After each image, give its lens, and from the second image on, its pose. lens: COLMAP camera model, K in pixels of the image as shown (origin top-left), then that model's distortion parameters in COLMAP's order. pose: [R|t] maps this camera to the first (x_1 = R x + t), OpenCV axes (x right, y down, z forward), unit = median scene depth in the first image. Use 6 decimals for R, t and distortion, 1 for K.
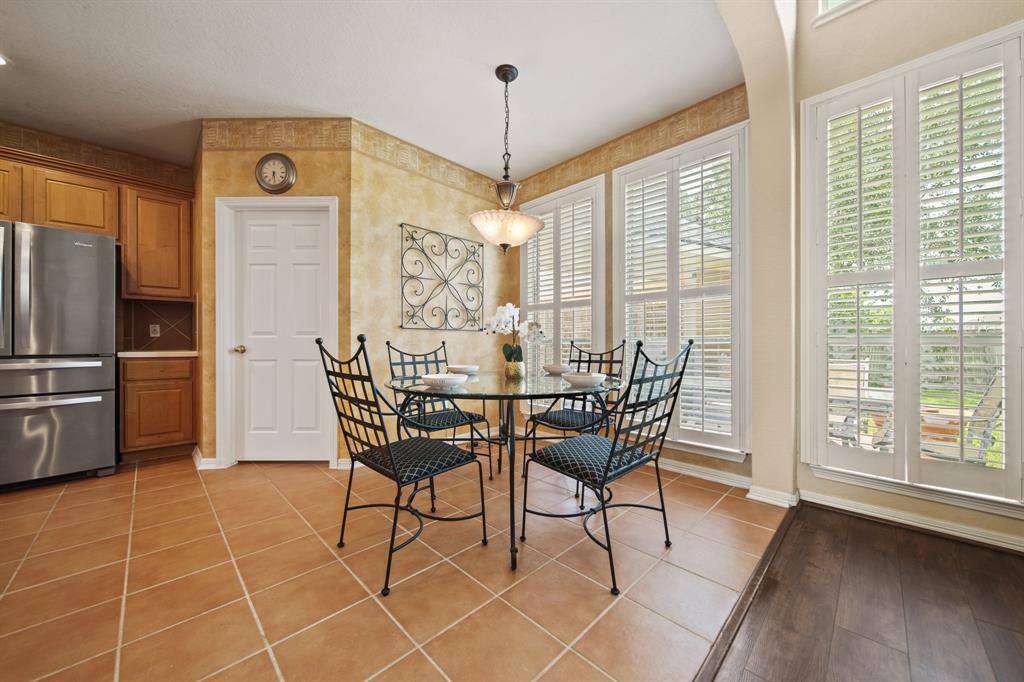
lens RADIAL K [[363.3, 0, 525.2], [0, 363.3, 342.3], [0, 0, 1]] dist [-0.001680, -0.000789]
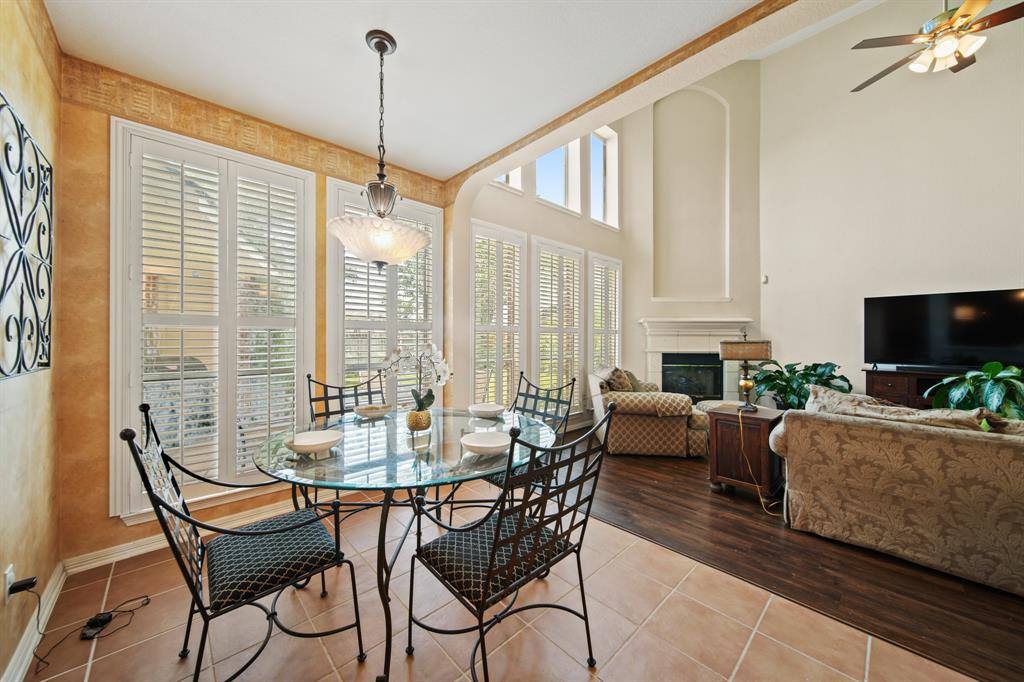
lens RADIAL K [[363.3, 0, 513.3], [0, 363.3, 336.7], [0, 0, 1]] dist [-0.001680, -0.000789]
pose [[0.024008, 0.001962, 0.999710, -0.663939], [-0.007354, 0.999971, -0.001786, -0.092521], [-0.999685, -0.007309, 0.024022, 0.565590]]
